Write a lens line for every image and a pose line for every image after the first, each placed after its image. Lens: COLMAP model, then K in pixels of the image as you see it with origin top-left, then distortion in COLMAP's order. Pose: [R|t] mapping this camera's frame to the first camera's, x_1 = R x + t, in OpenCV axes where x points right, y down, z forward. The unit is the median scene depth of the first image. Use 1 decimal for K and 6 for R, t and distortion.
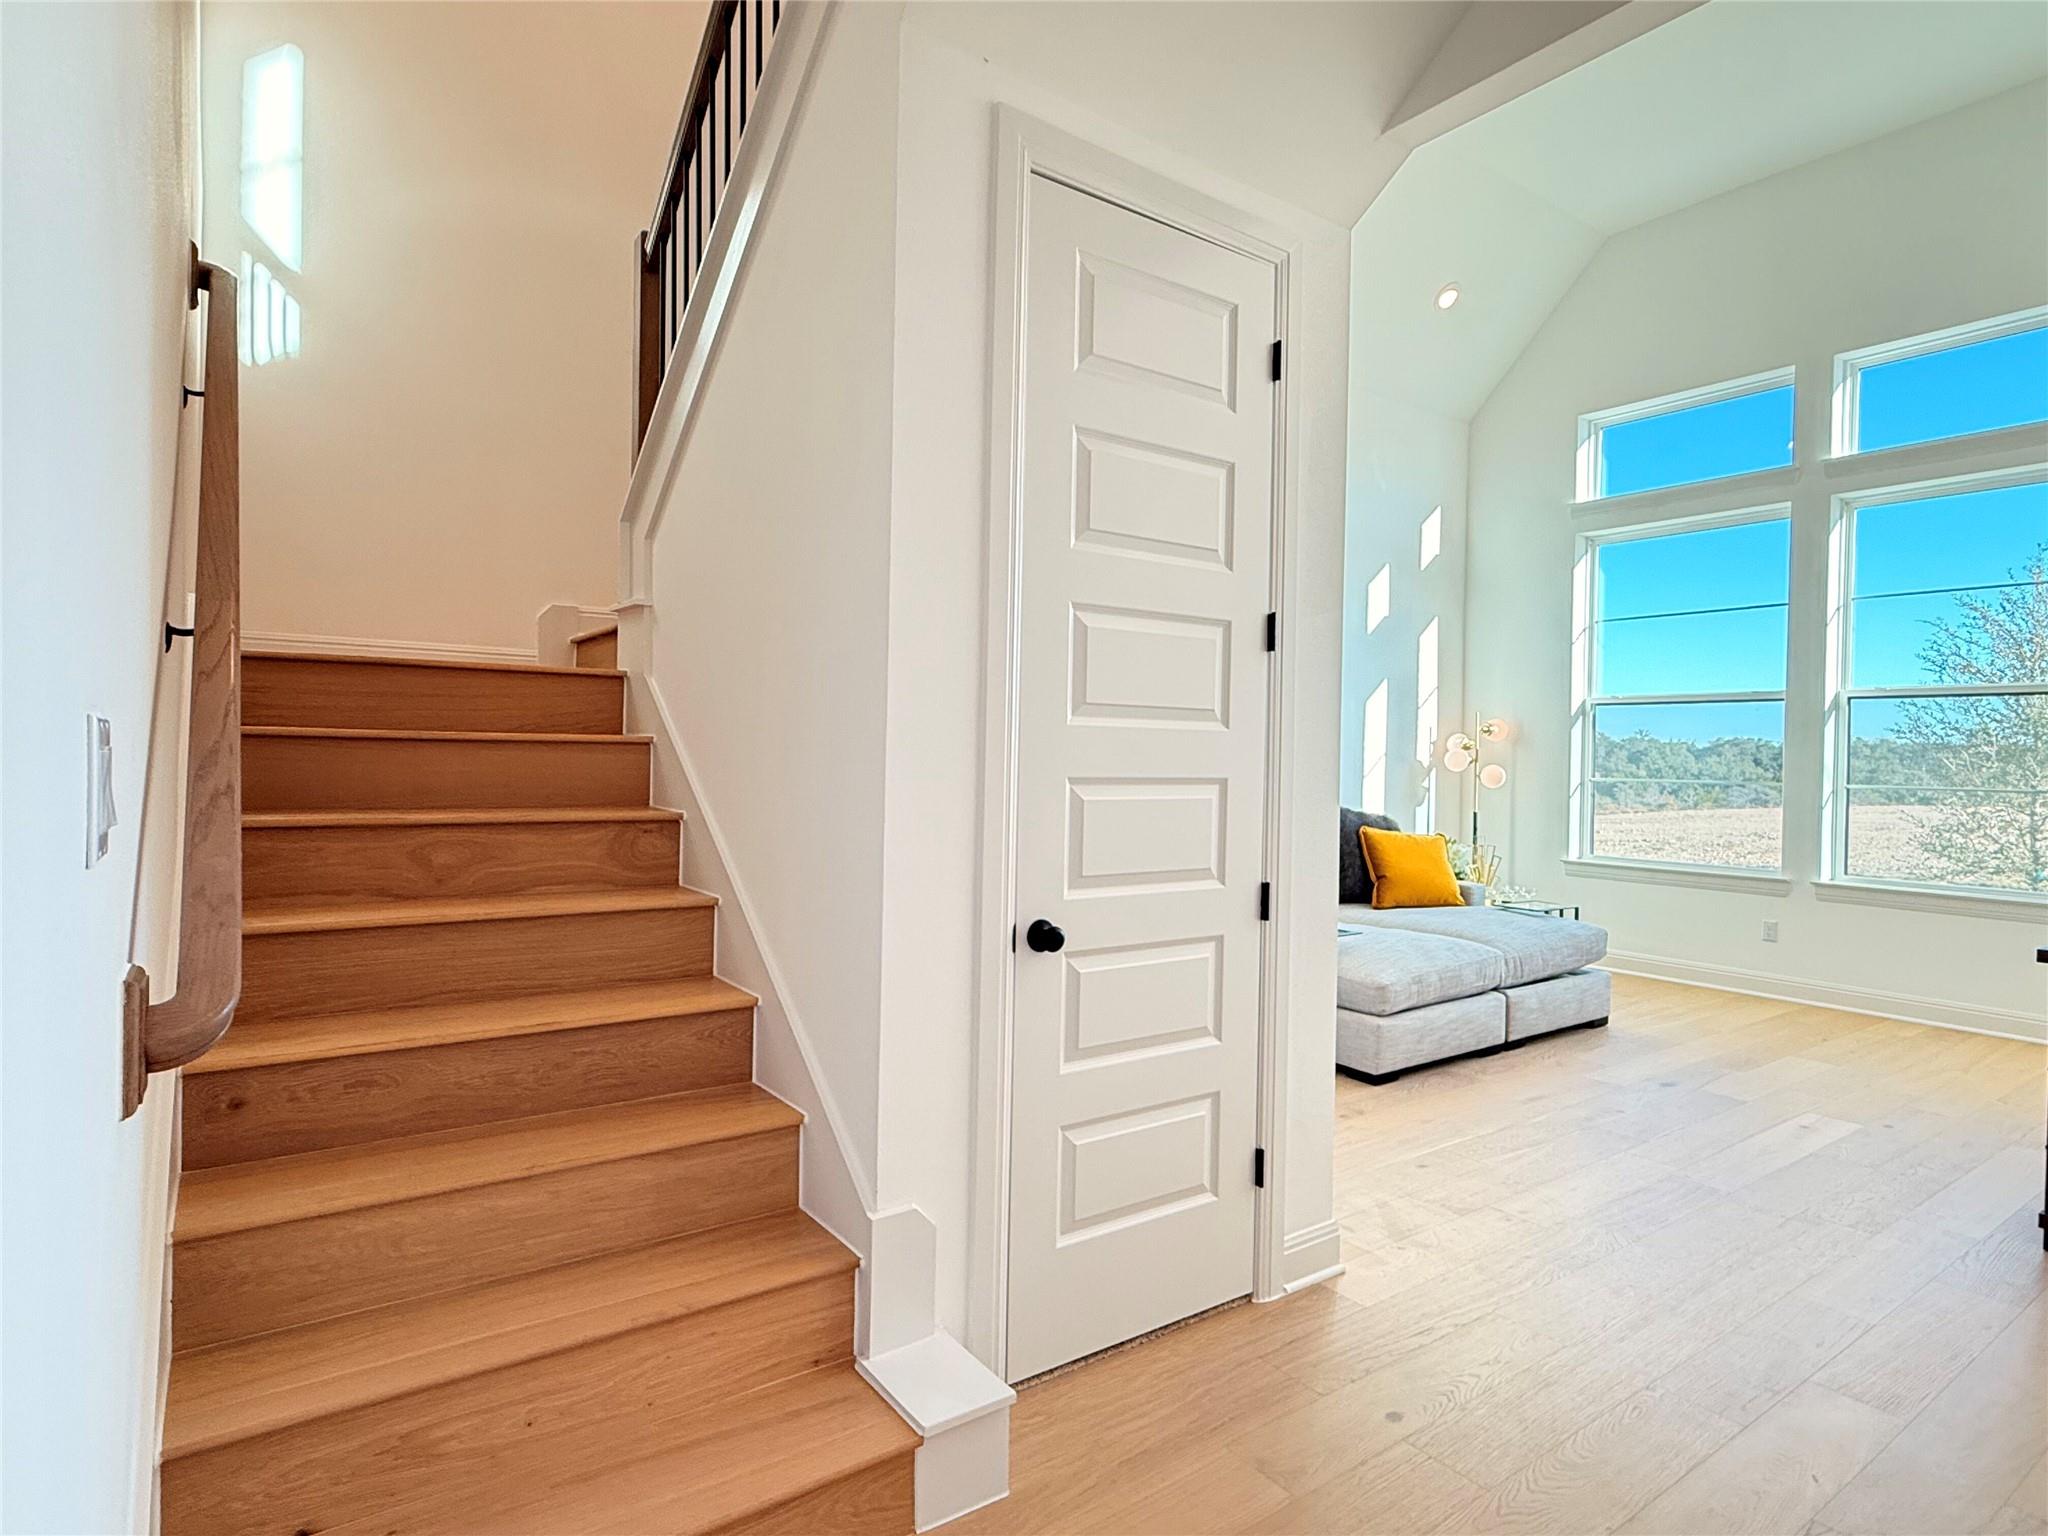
lens RADIAL K [[1099.5, 0, 1025.4], [0, 1099.5, 765.0], [0, 0, 1]] dist [-0.006639, 0.006467]
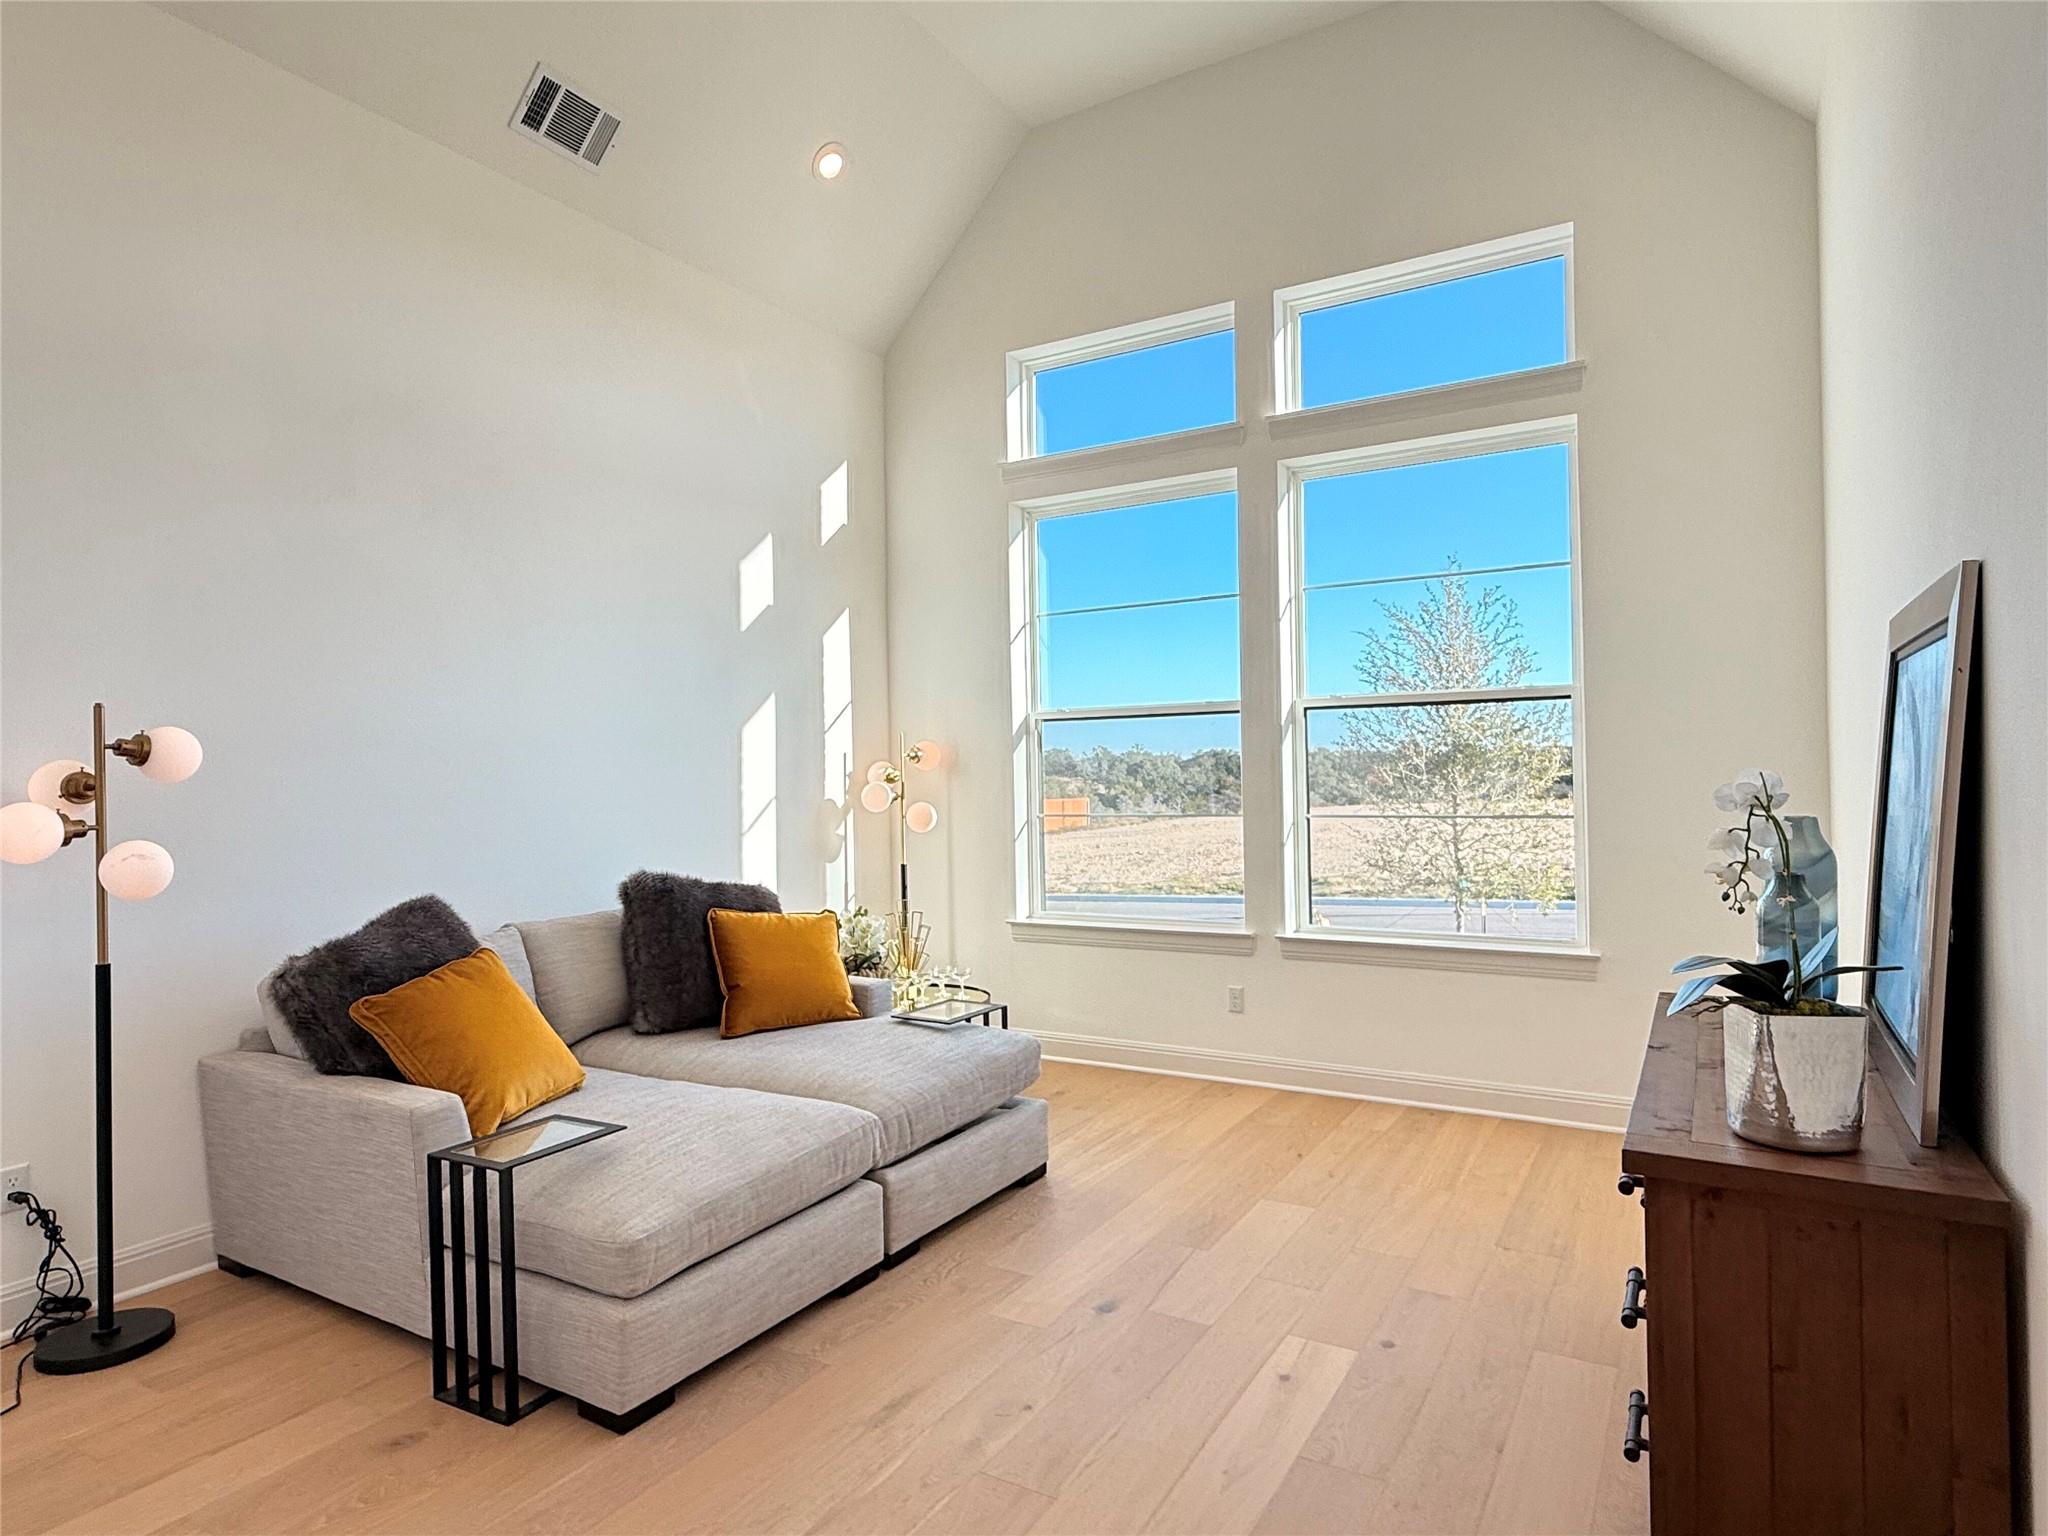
lens RADIAL K [[1168.2, 0, 1030.0], [0, 1168.2, 773.1], [0, 0, 1]] dist [-0.000781, 0.001854]
pose [[0.912814, -0.032001, 0.407120, 0.179982], [0.038102, 0.999250, -0.006885, -0.012923], [-0.406595, 0.021797, 0.913349, 0.251570]]
